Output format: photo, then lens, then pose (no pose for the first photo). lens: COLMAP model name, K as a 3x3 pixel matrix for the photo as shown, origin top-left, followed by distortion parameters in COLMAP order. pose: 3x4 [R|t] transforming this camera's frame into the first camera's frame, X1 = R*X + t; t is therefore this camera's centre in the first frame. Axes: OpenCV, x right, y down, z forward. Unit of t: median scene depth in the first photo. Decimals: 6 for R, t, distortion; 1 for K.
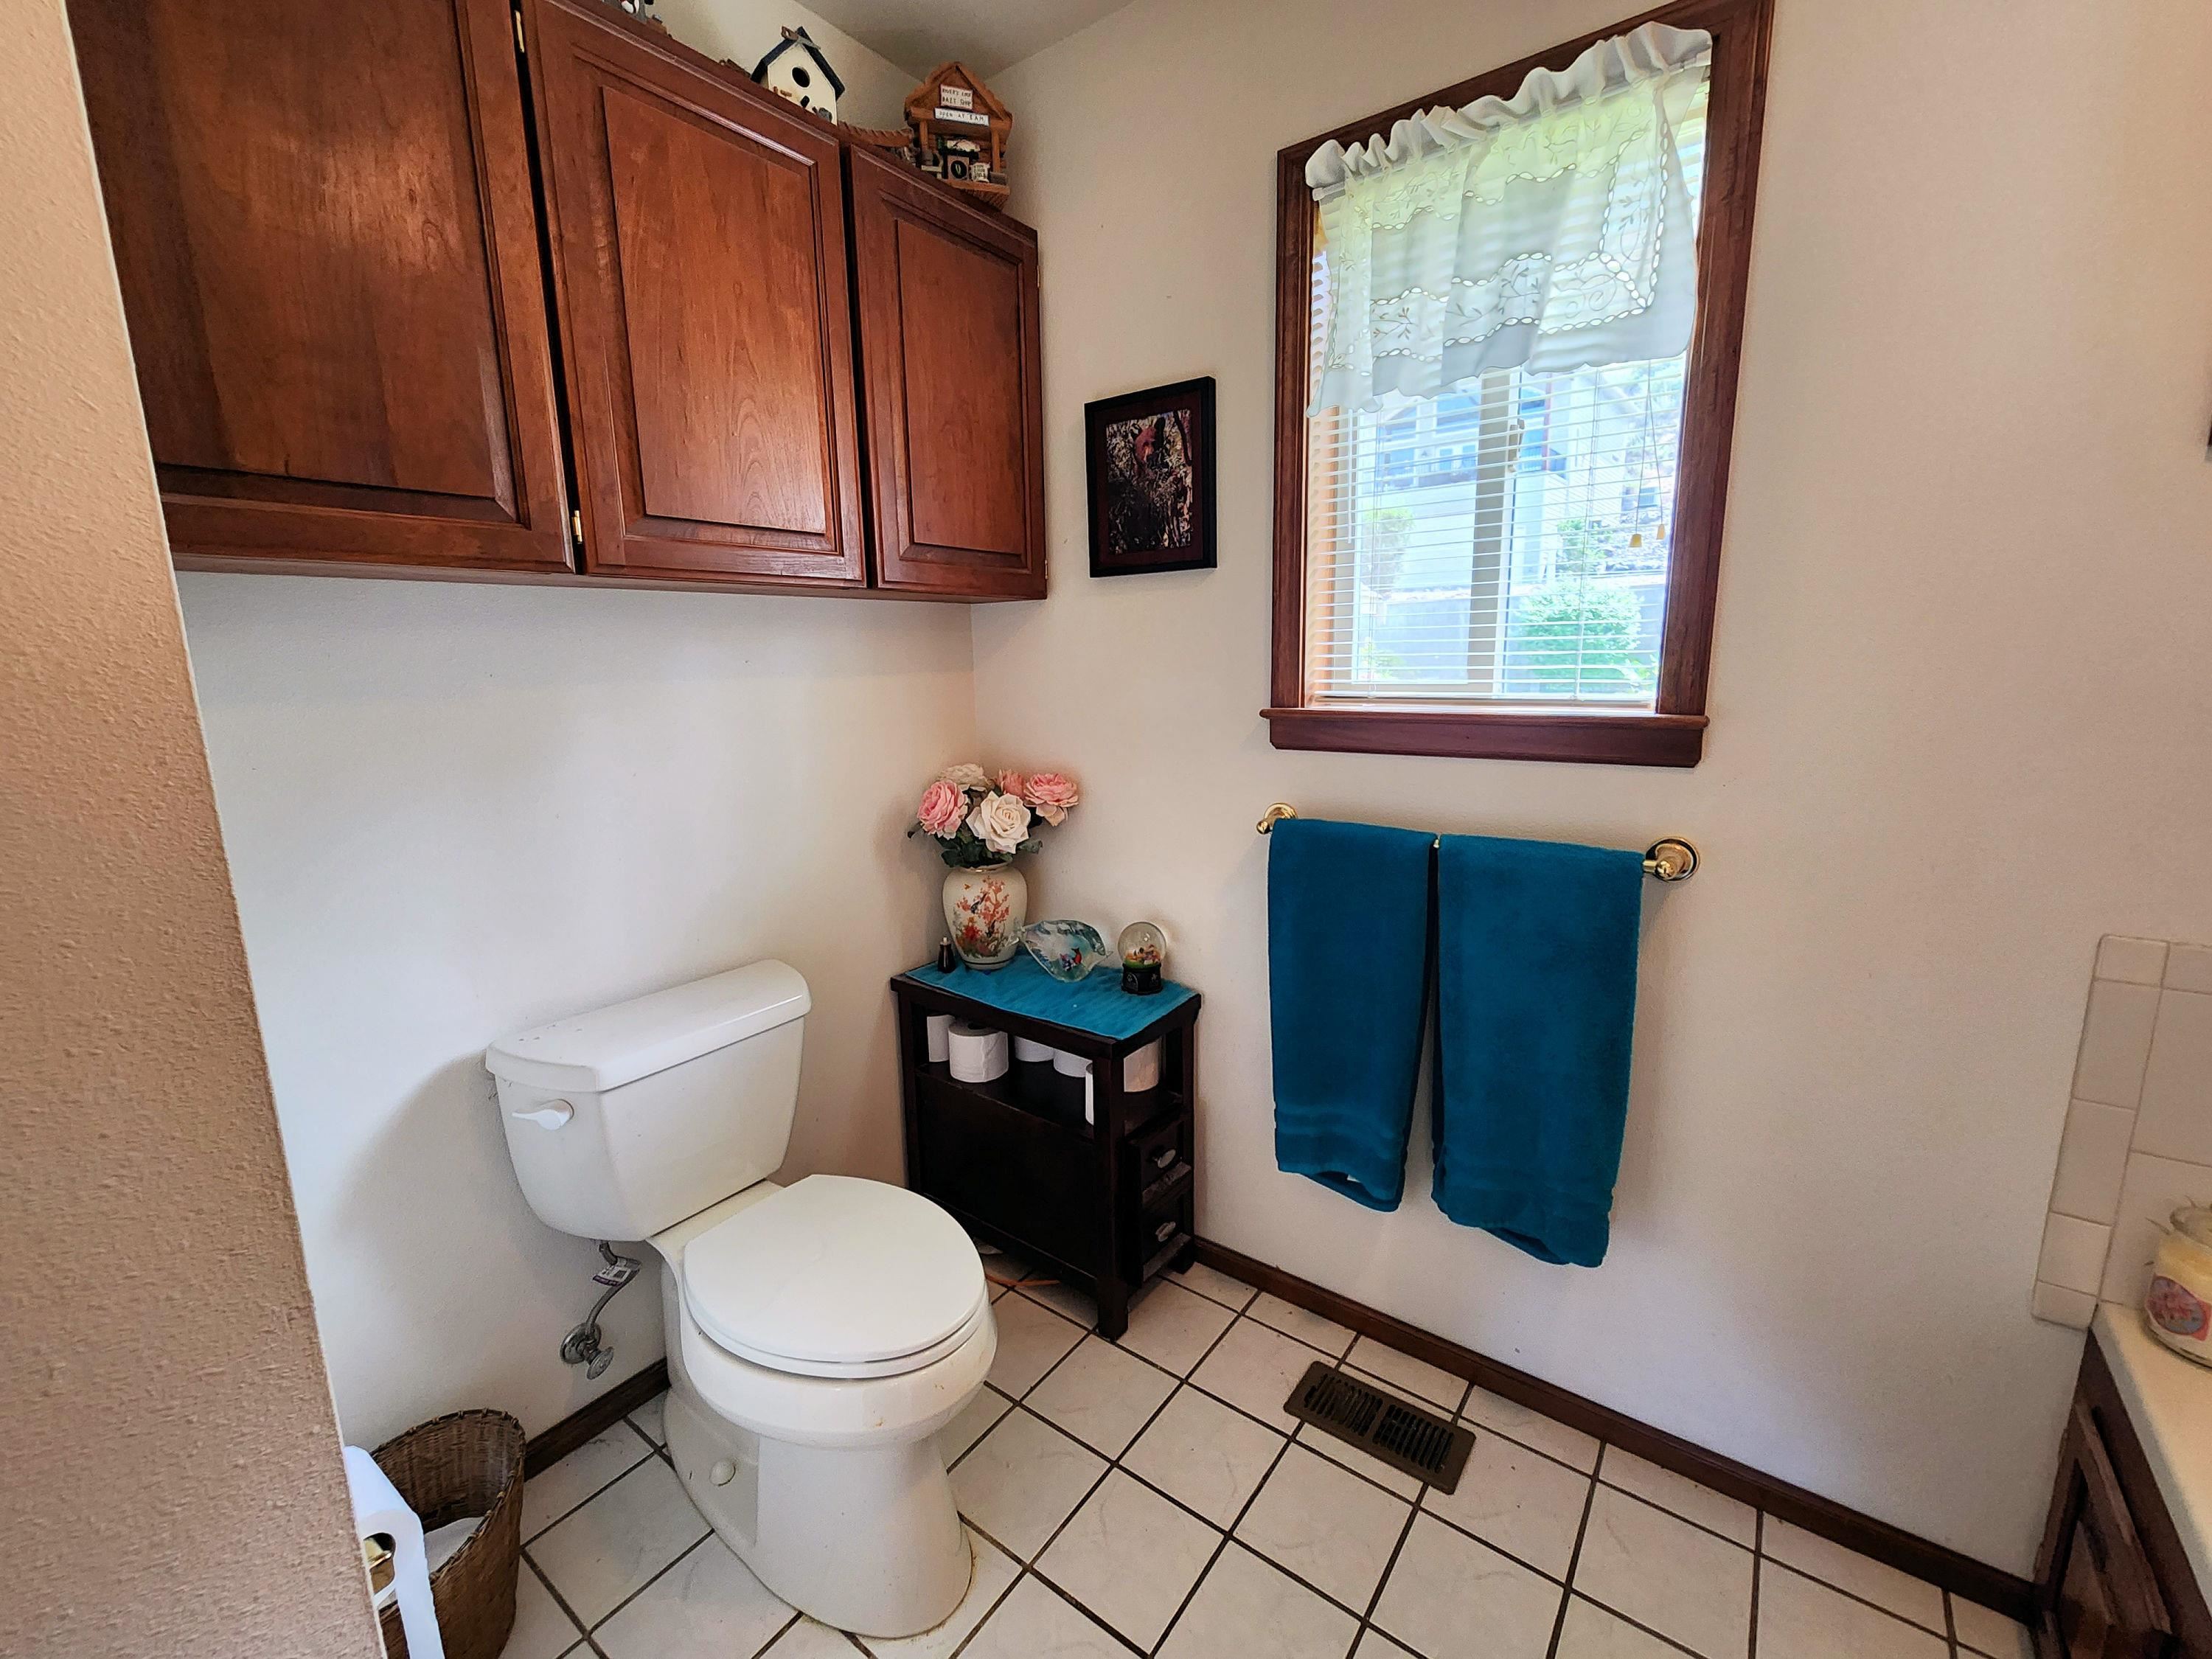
lens RADIAL K [[907.8, 0, 1106.0], [0, 907.8, 829.5], [0, 0, 1]] dist [0.001312, -0.006499]
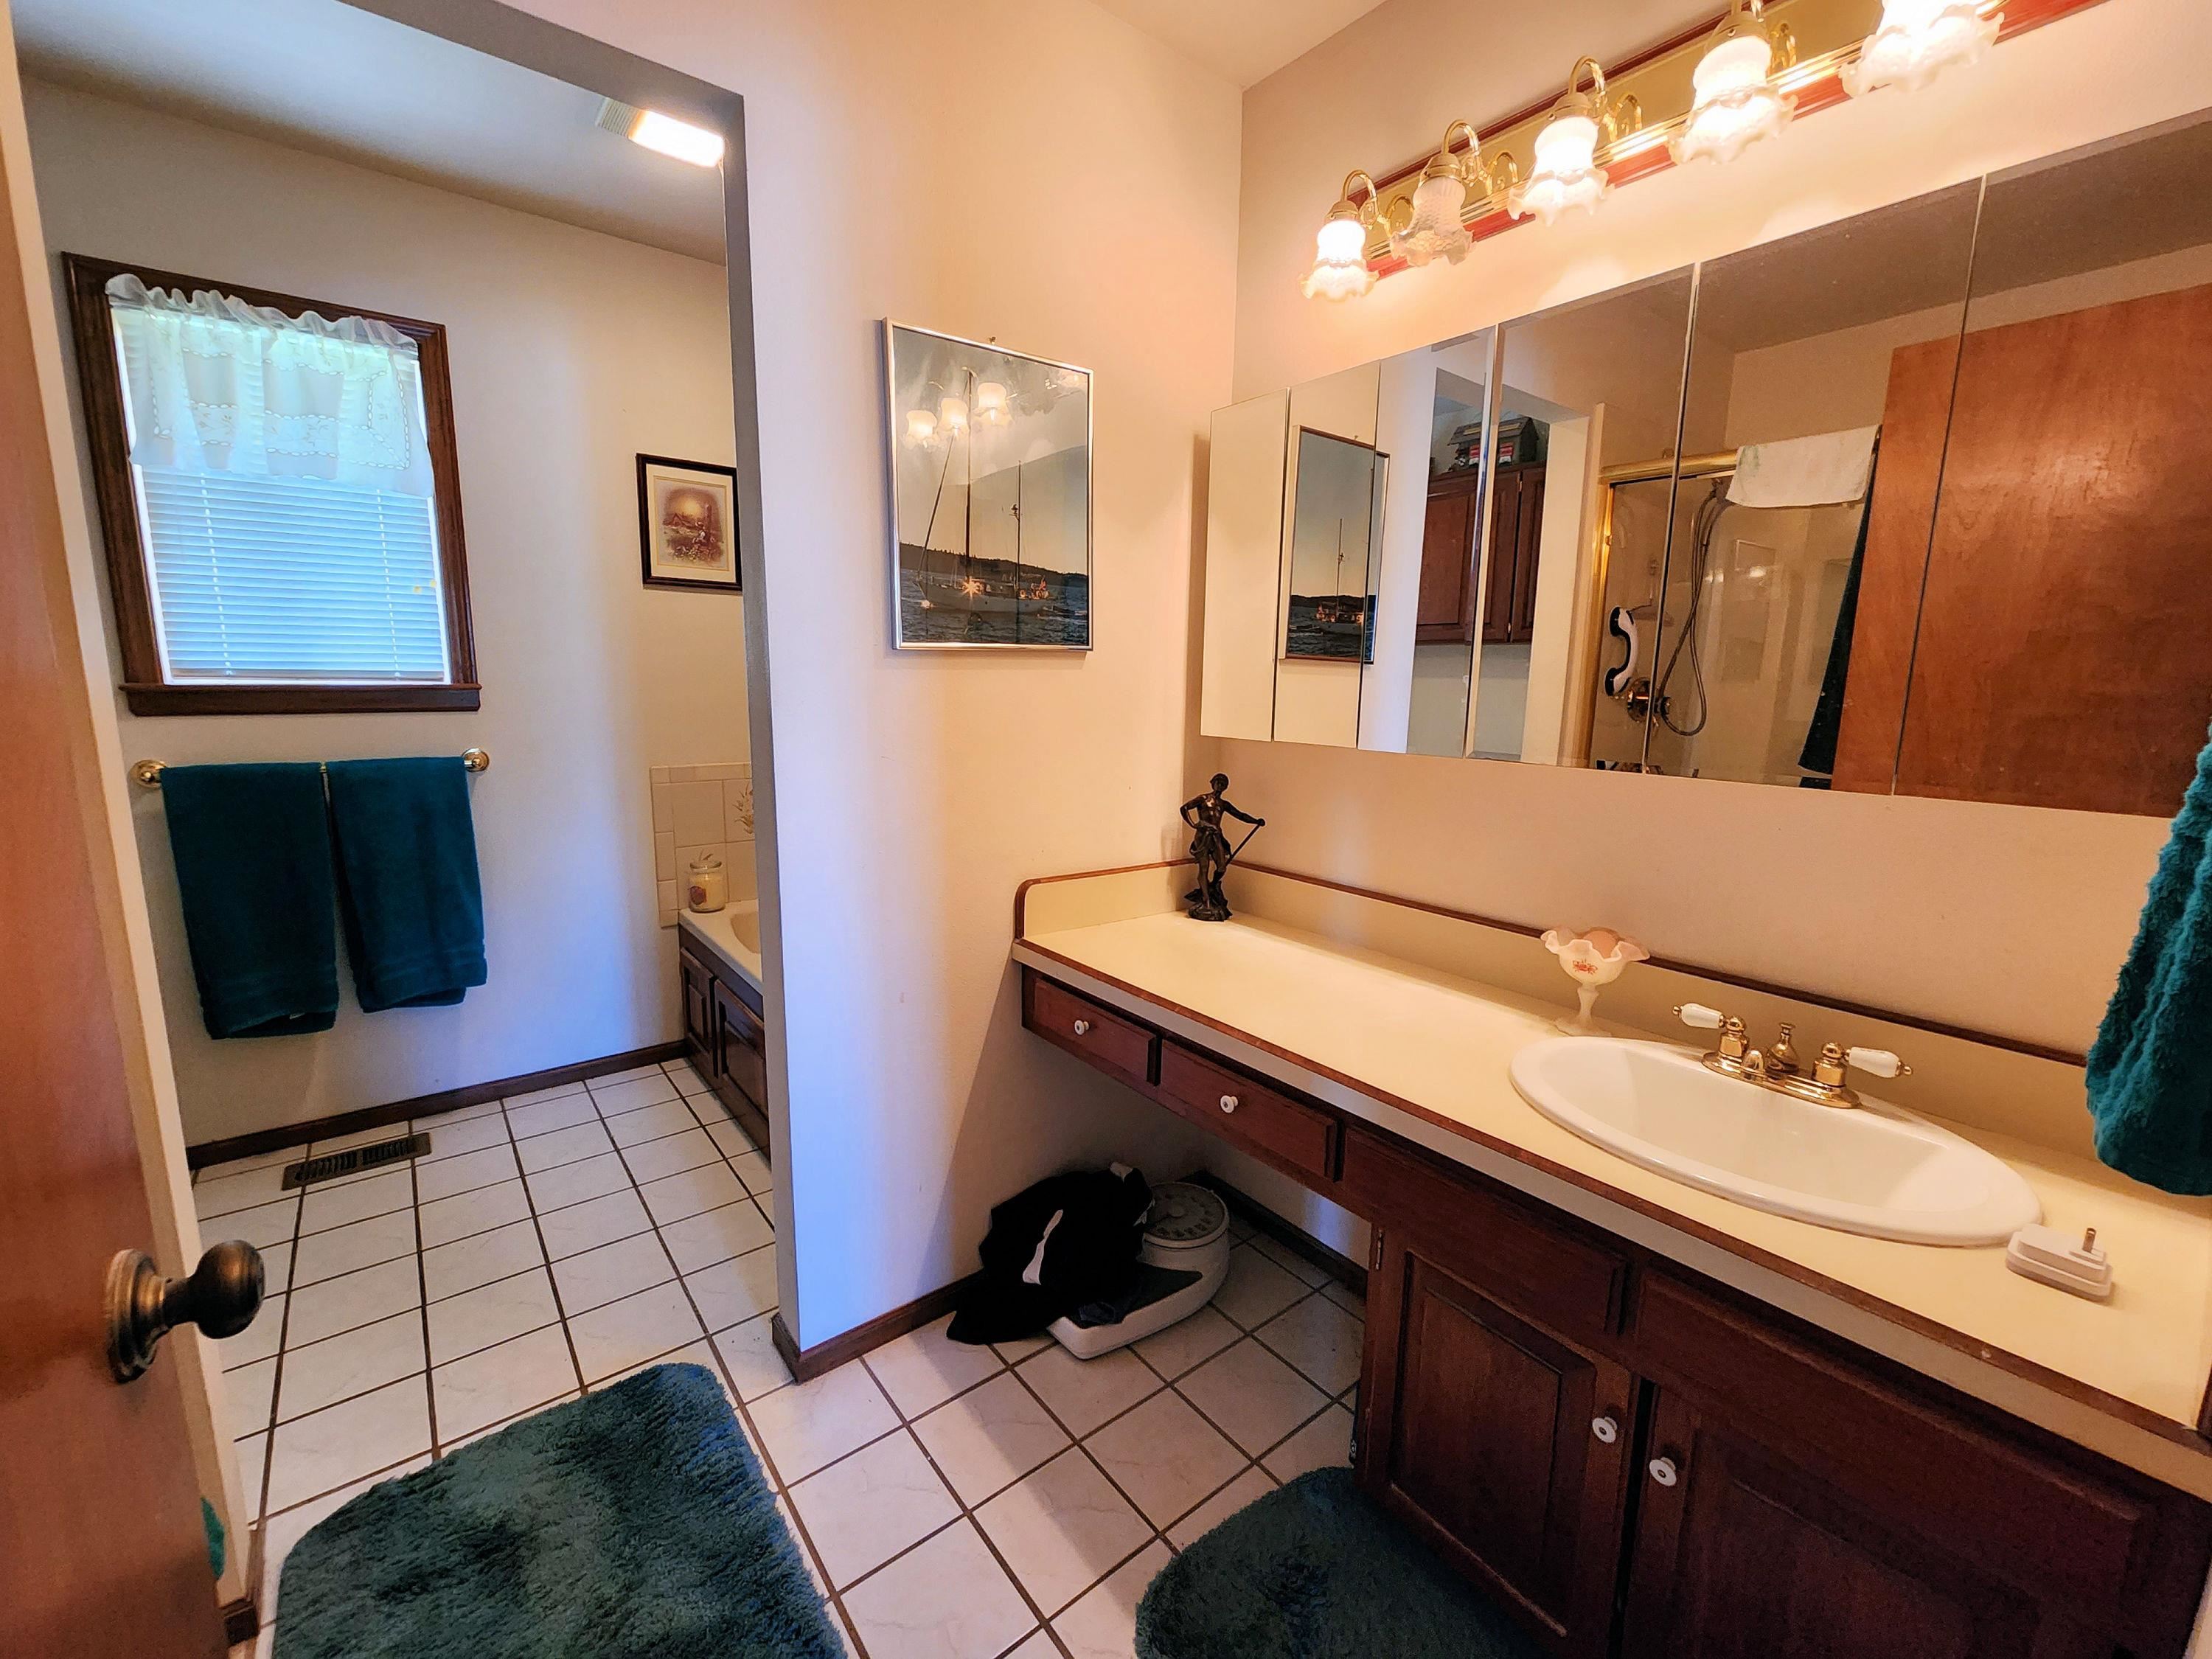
lens RADIAL K [[907.8, 0, 1106.0], [0, 907.8, 829.5], [0, 0, 1]] dist [0.001312, -0.006499]
pose [[0.252509, -0.135341, 0.958082, -0.875761], [0.147409, 0.983992, 0.100151, 0.174695], [-0.956300, 0.115941, 0.268418, -0.753823]]
